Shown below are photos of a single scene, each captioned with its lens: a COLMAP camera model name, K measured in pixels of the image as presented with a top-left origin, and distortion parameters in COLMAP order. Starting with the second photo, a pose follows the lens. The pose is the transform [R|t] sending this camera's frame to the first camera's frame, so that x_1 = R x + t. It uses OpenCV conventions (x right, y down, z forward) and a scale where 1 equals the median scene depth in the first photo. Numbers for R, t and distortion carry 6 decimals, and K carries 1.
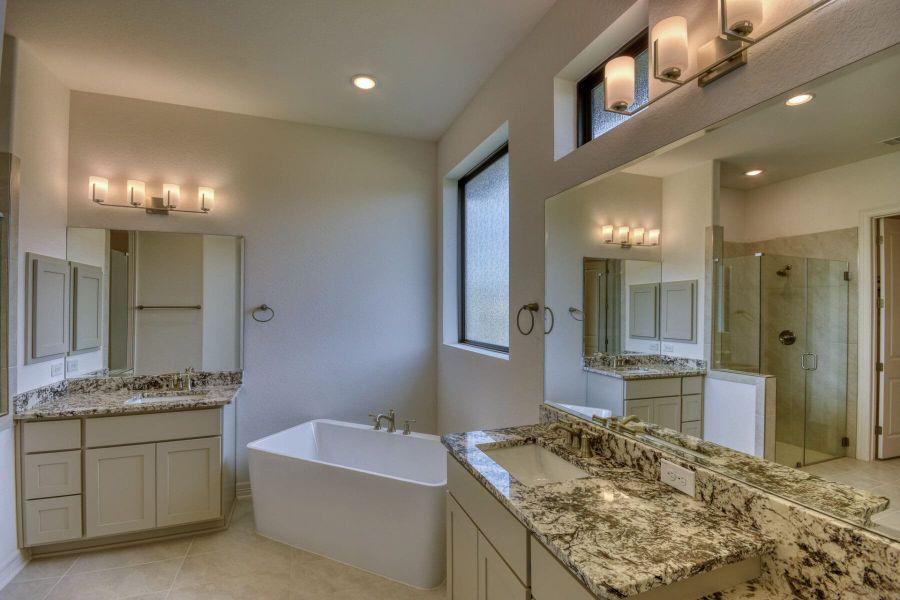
lens RADIAL K [[407.3, 0, 439.5], [0, 407.3, 305.1], [0, 0, 1]] dist [-0.007007, -0.002864]
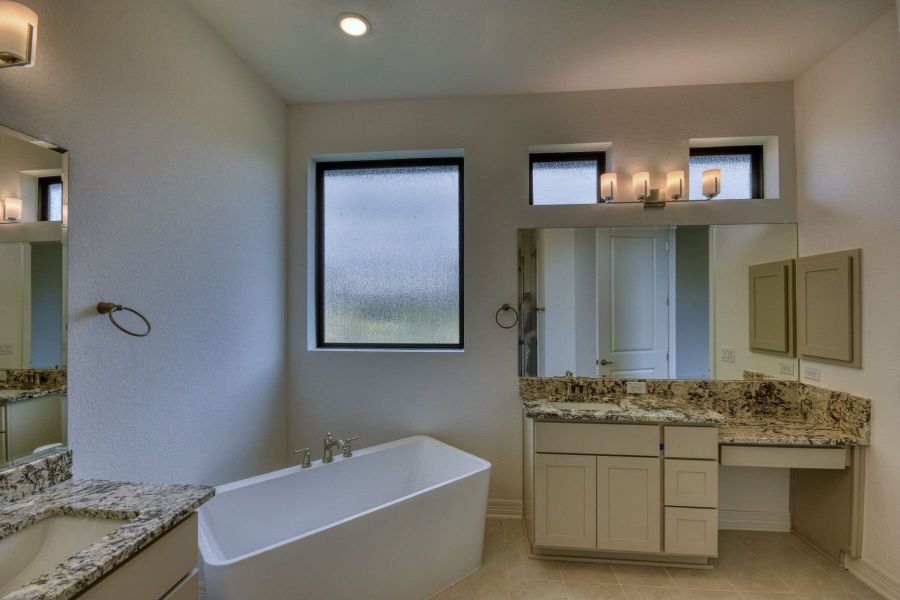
lens RADIAL K [[407.3, 0, 444.7], [0, 407.3, 303.7], [0, 0, 1]] dist [-0.007007, -0.002864]
pose [[0.409822, 0.005277, 0.912150, -0.833544], [-0.002737, 0.999986, -0.004555, 0.001952], [-0.912161, -0.000629, 0.409831, 0.504549]]
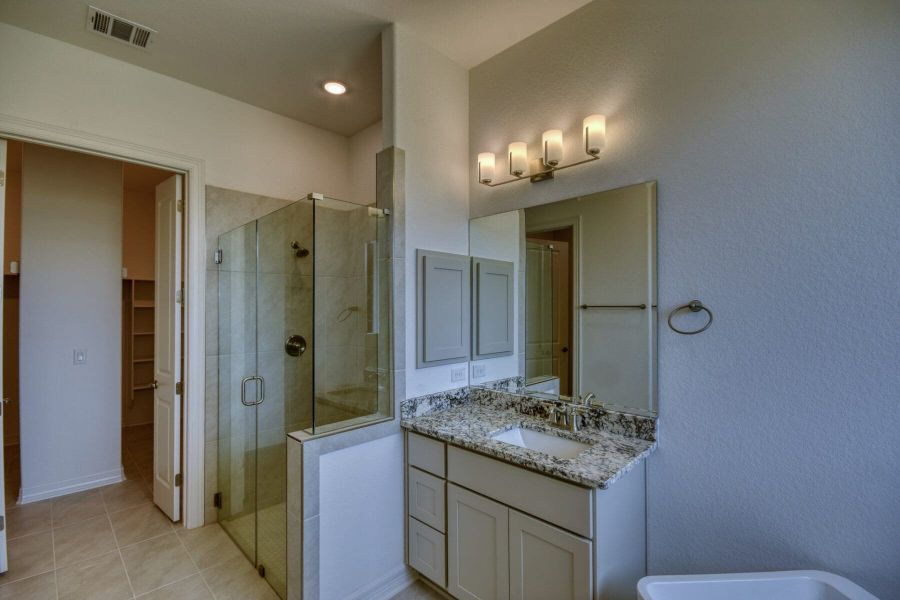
lens RADIAL K [[407.3, 0, 443.8], [0, 407.3, 305.0], [0, 0, 1]] dist [-0.007007, -0.002864]
pose [[0.450048, -0.007715, -0.892971, -0.129385], [0.010149, 0.999942, -0.003525, 0.003345], [0.892947, -0.007476, 0.450100, 0.558318]]
